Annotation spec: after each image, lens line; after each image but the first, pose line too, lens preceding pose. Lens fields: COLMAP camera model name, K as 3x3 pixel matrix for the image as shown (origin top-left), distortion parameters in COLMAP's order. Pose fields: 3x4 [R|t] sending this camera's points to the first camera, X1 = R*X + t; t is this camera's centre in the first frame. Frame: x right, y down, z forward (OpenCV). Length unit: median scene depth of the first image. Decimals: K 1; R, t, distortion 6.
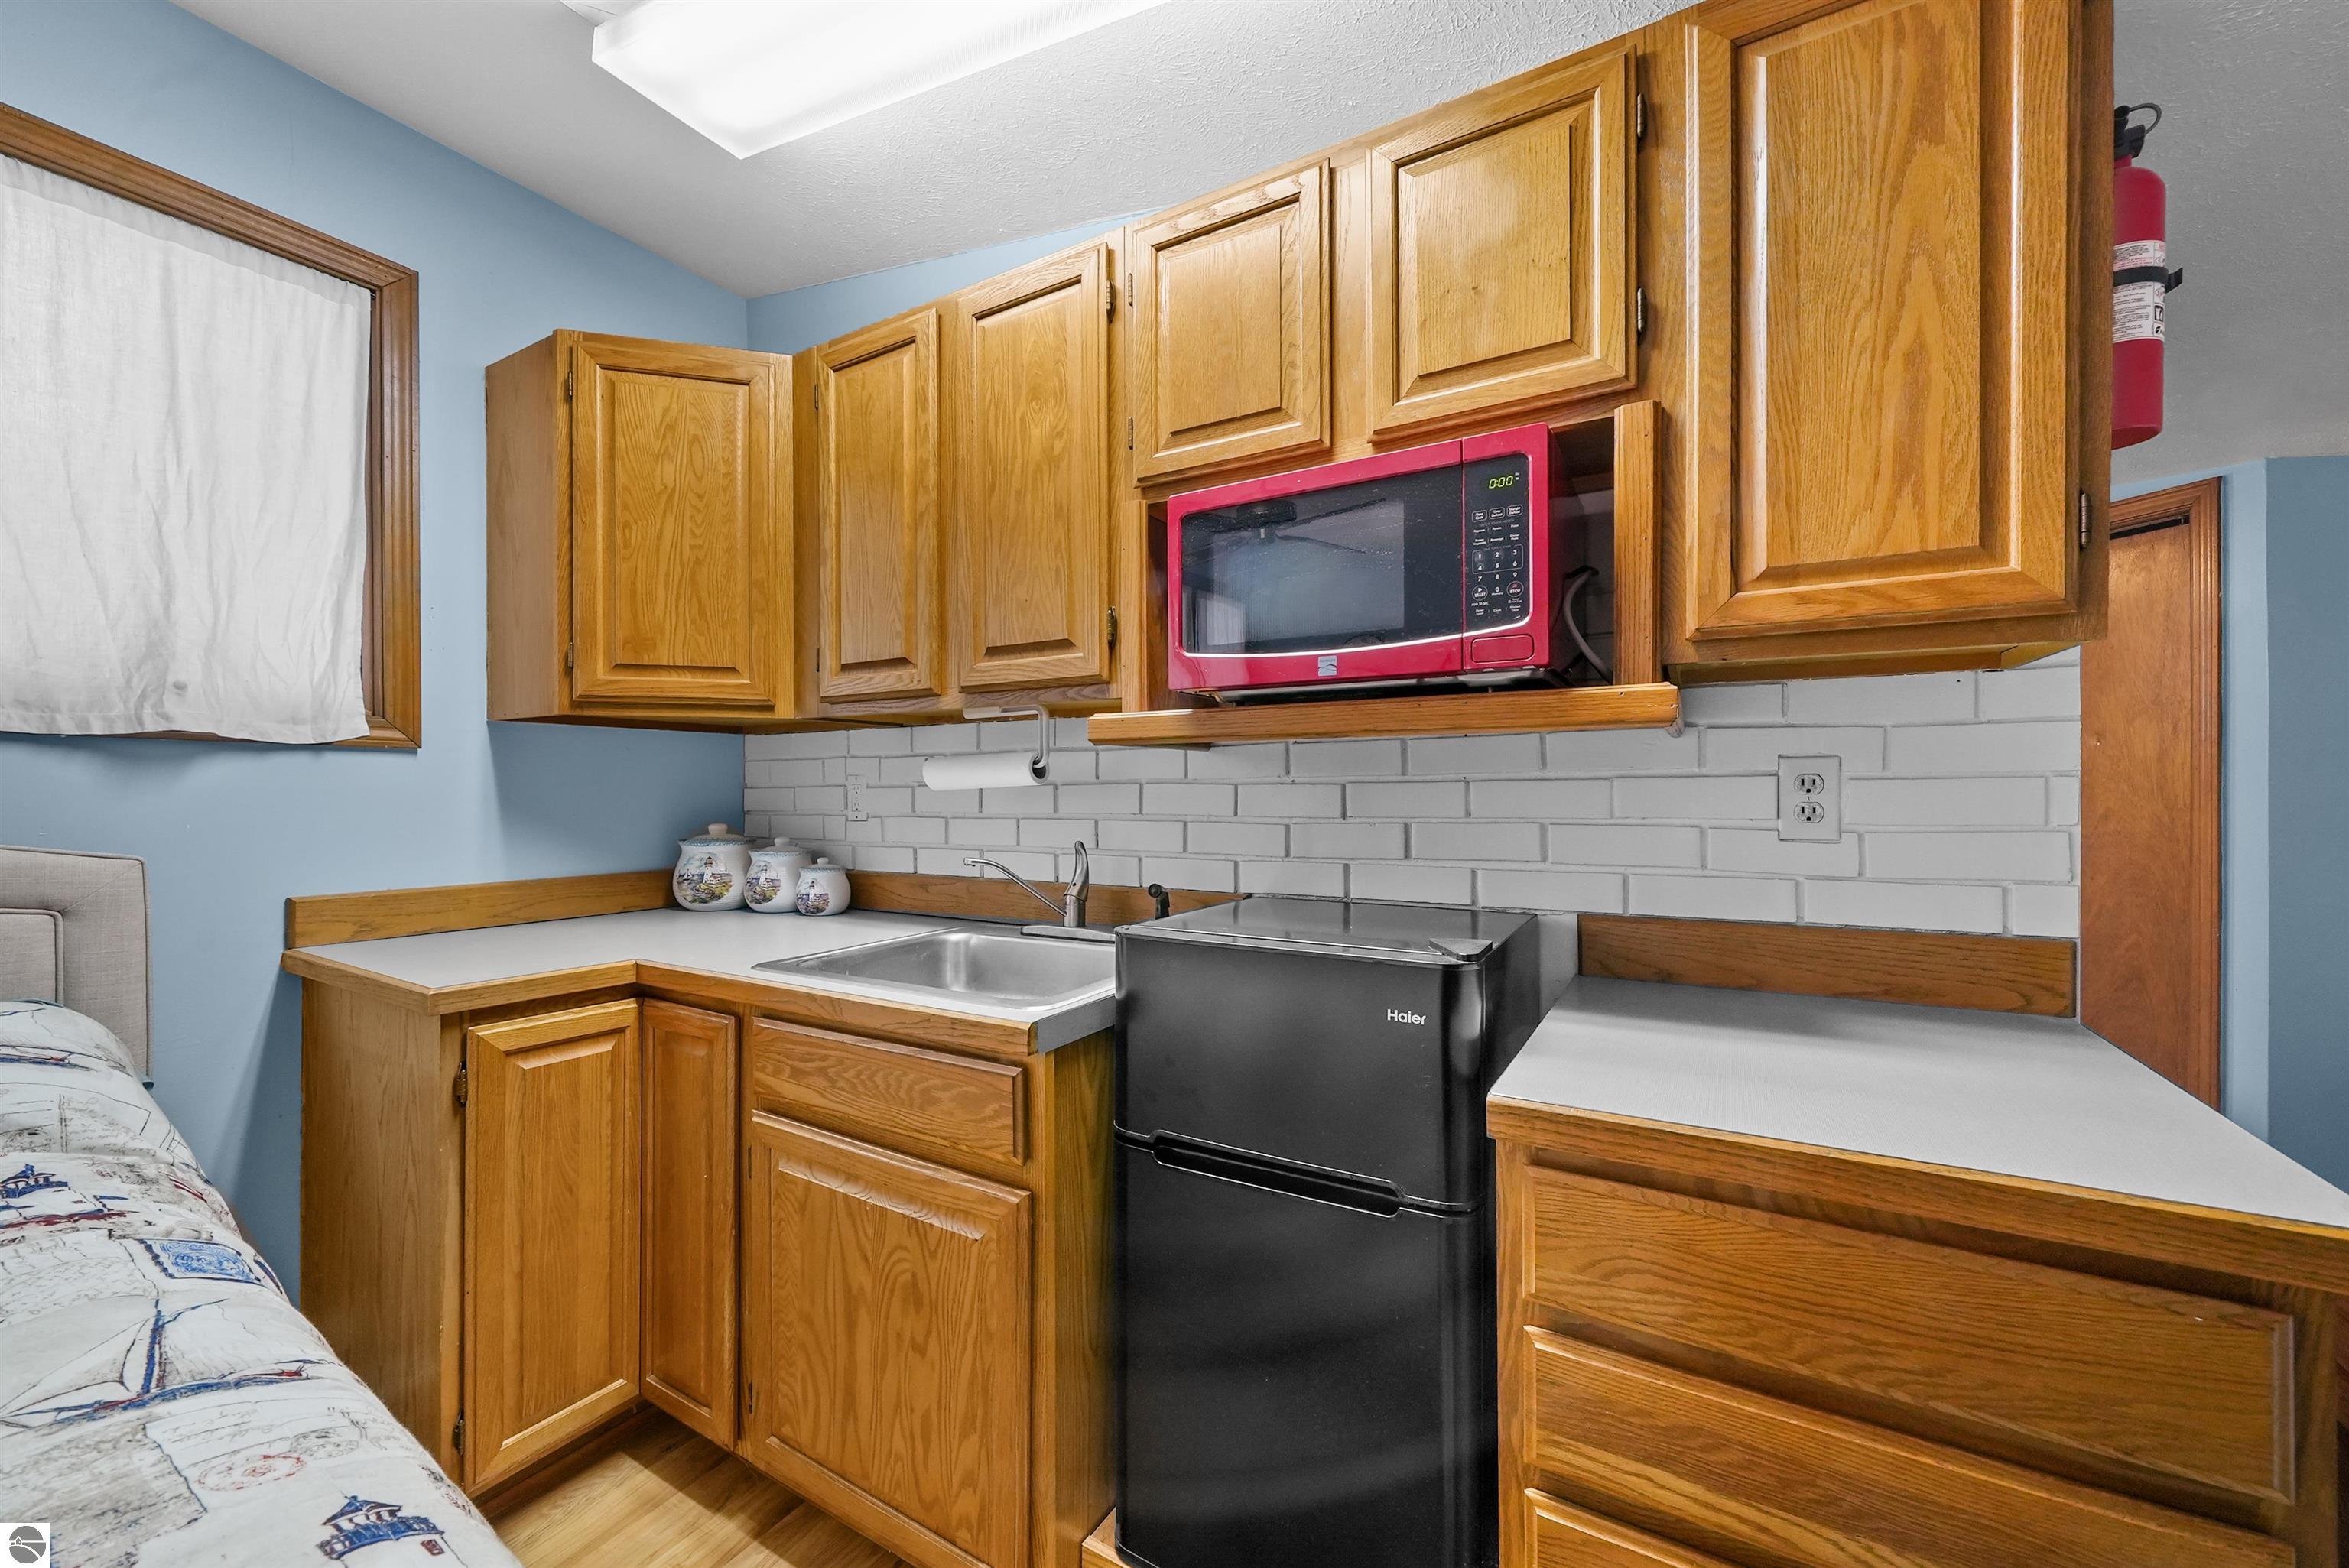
lens RADIAL K [[879.5, 0, 1178.8], [0, 879.5, 793.1], [0, 0, 1]] dist [-0.002437, -0.000422]
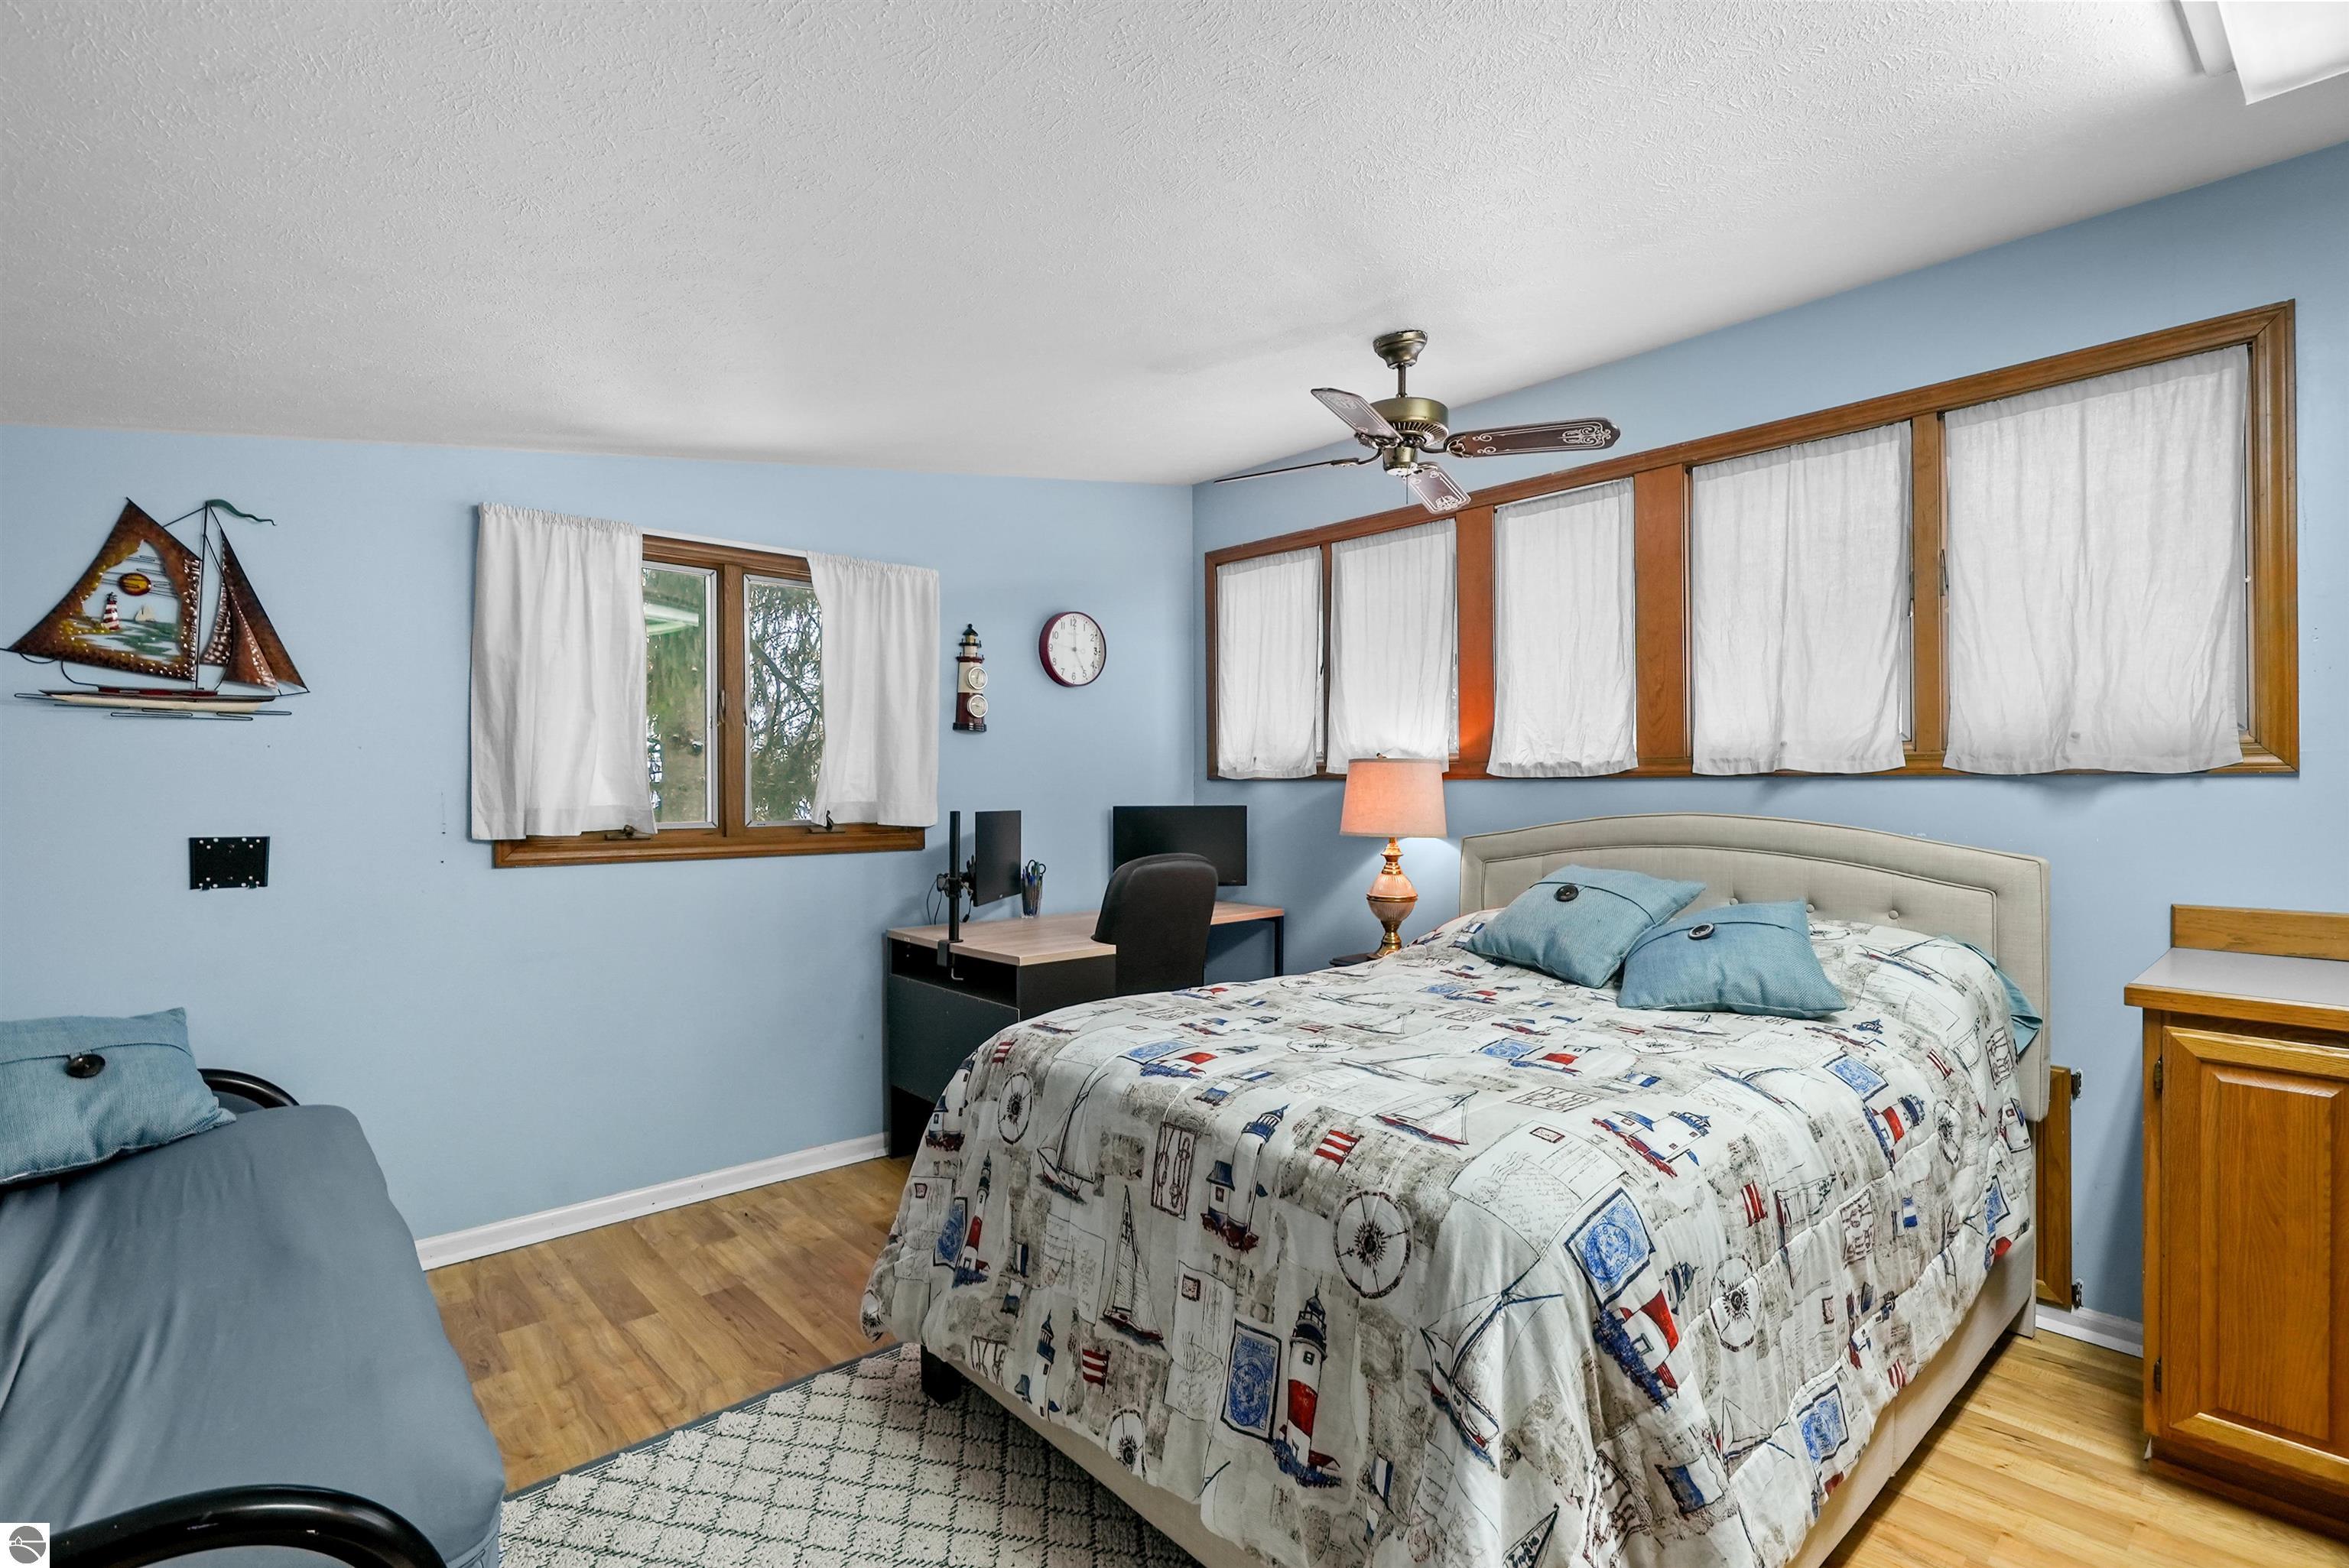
lens RADIAL K [[1082.0, 0, 1174.5], [0, 1082.0, 784.0], [0, 0, 1]] dist [0.004530, 0.000459]
pose [[-0.297950, -0.004523, -0.954571, 0.869675], [0.004751, 0.999969, -0.006221, -0.043734], [0.954570, -0.006389, -0.297919, 0.174240]]
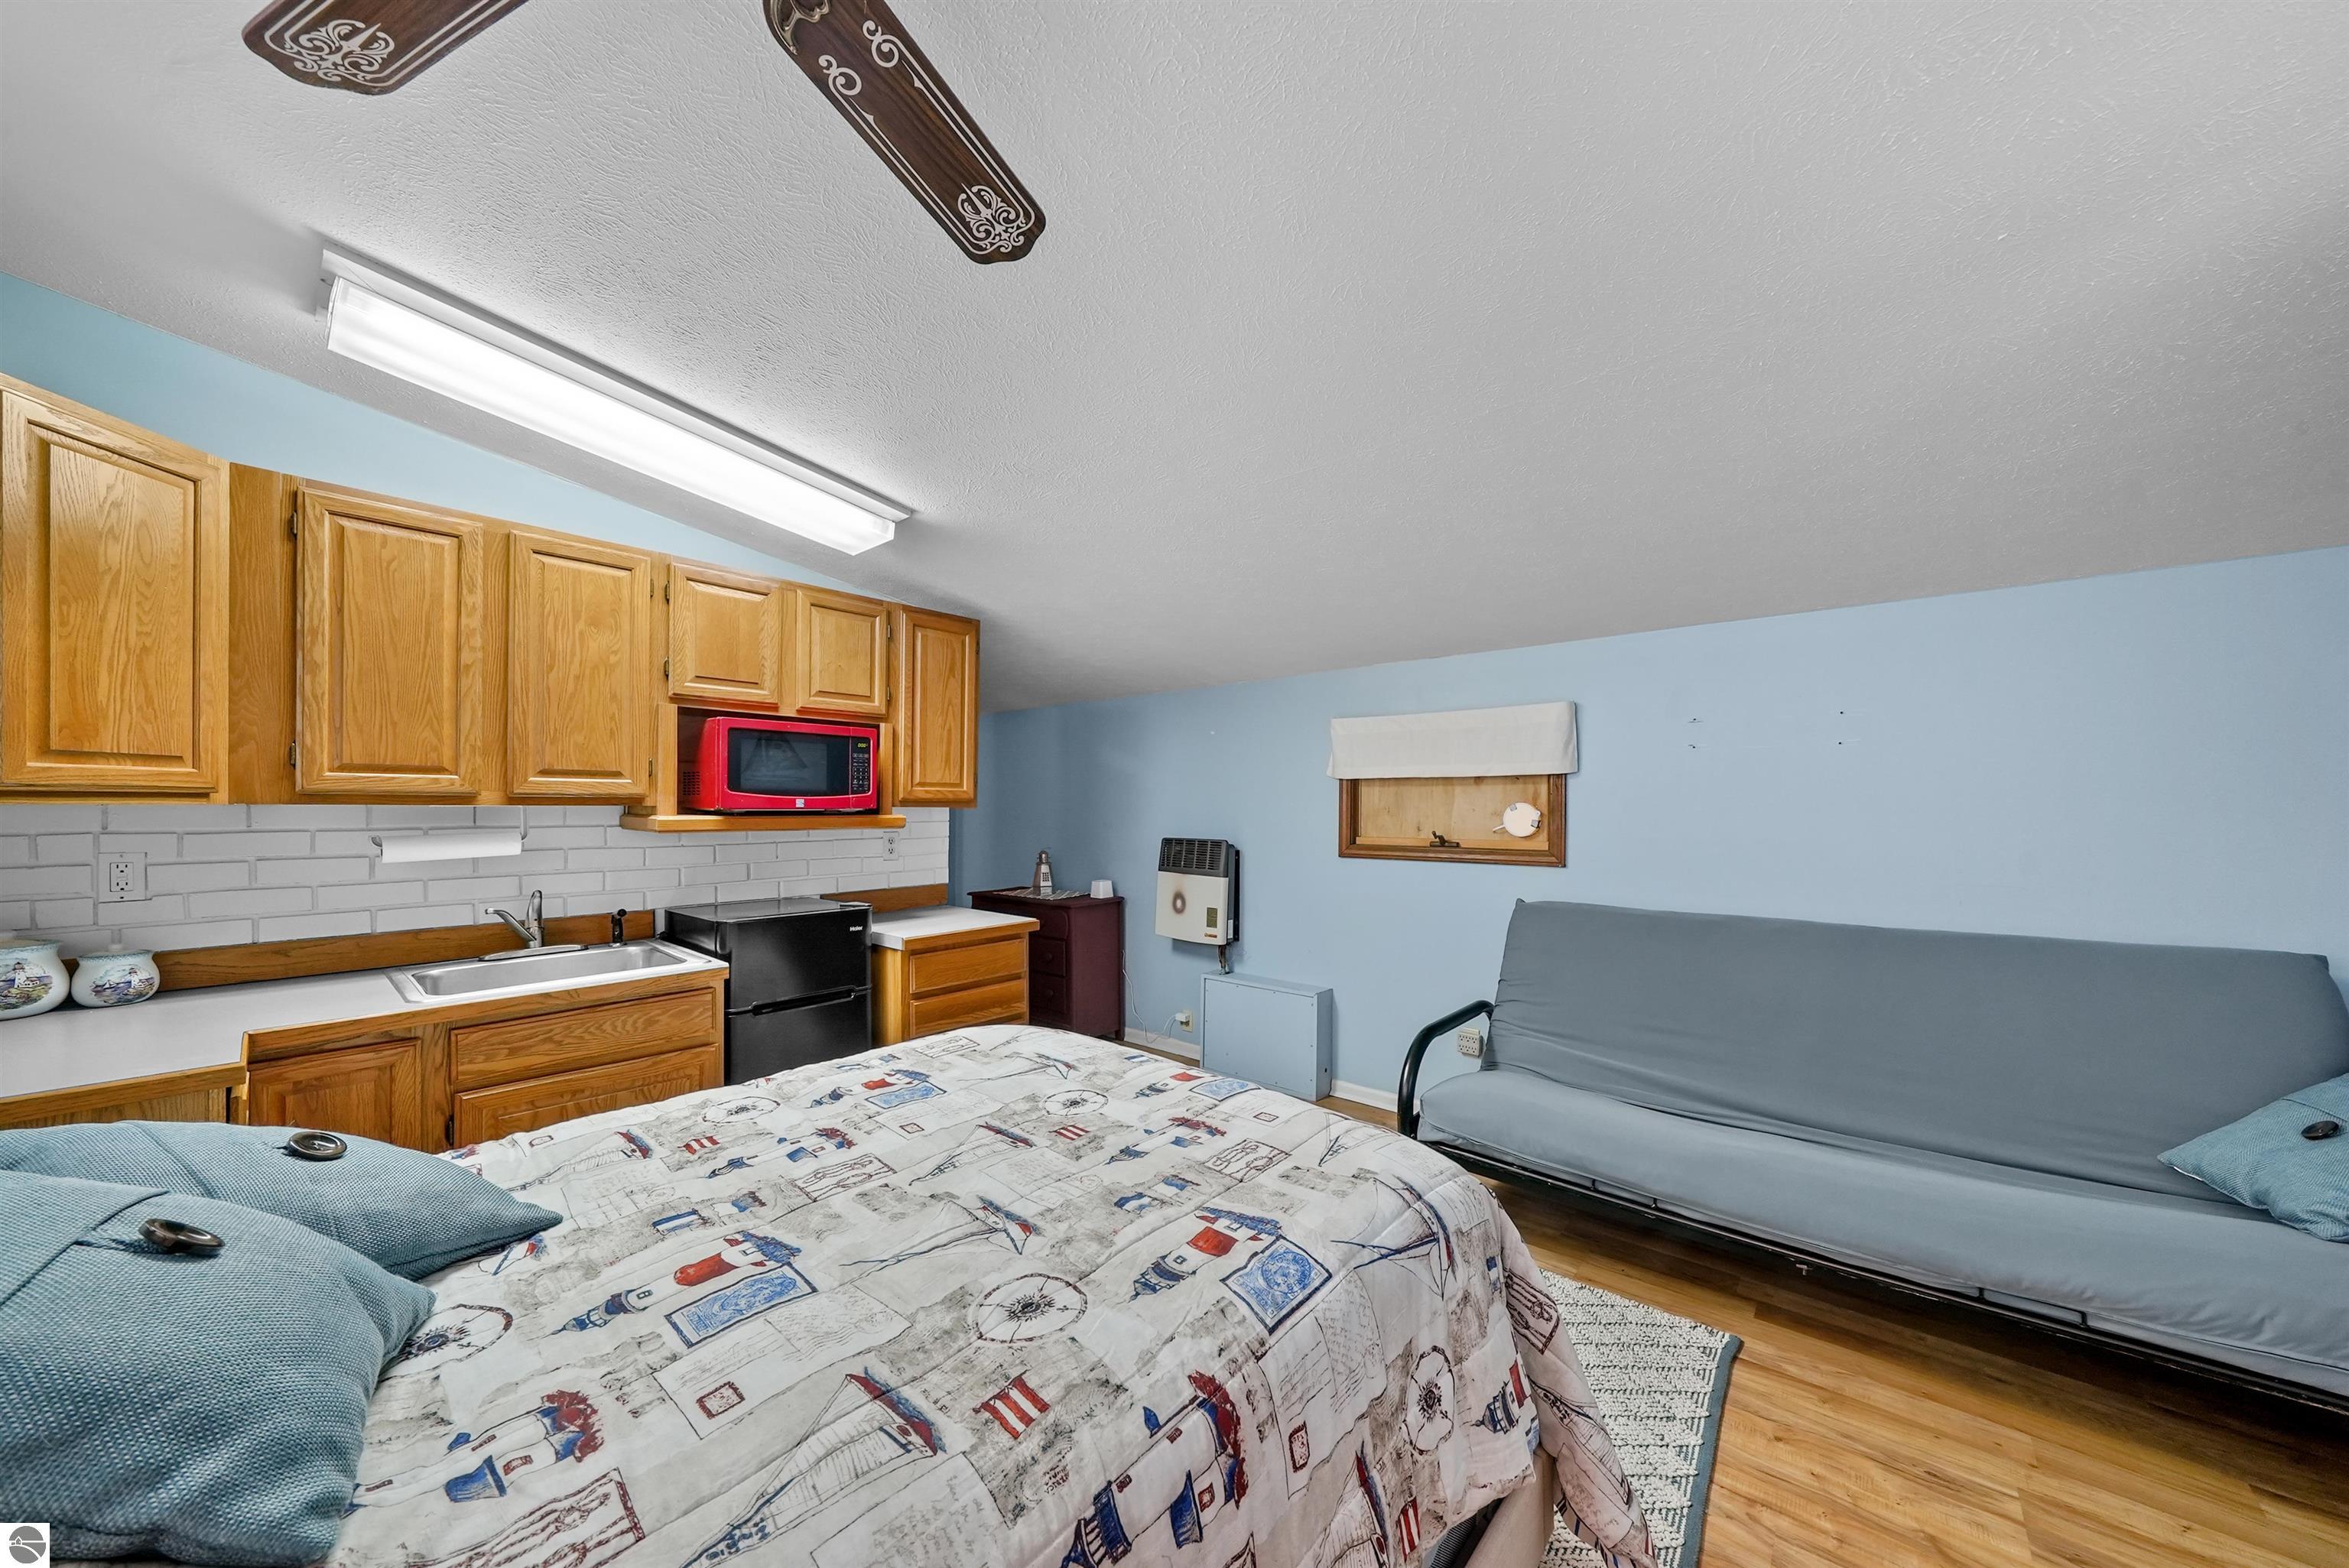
lens RADIAL K [[804.5, 0, 1179.4], [0, 804.5, 804.5], [0, 0, 1]] dist [-0.002170, -0.000174]
pose [[0.180968, 0.003149, 0.983484, -1.505382], [-0.002735, 0.999993, -0.002699, -0.108802], [-0.983485, -0.002202, 0.180975, -0.383359]]
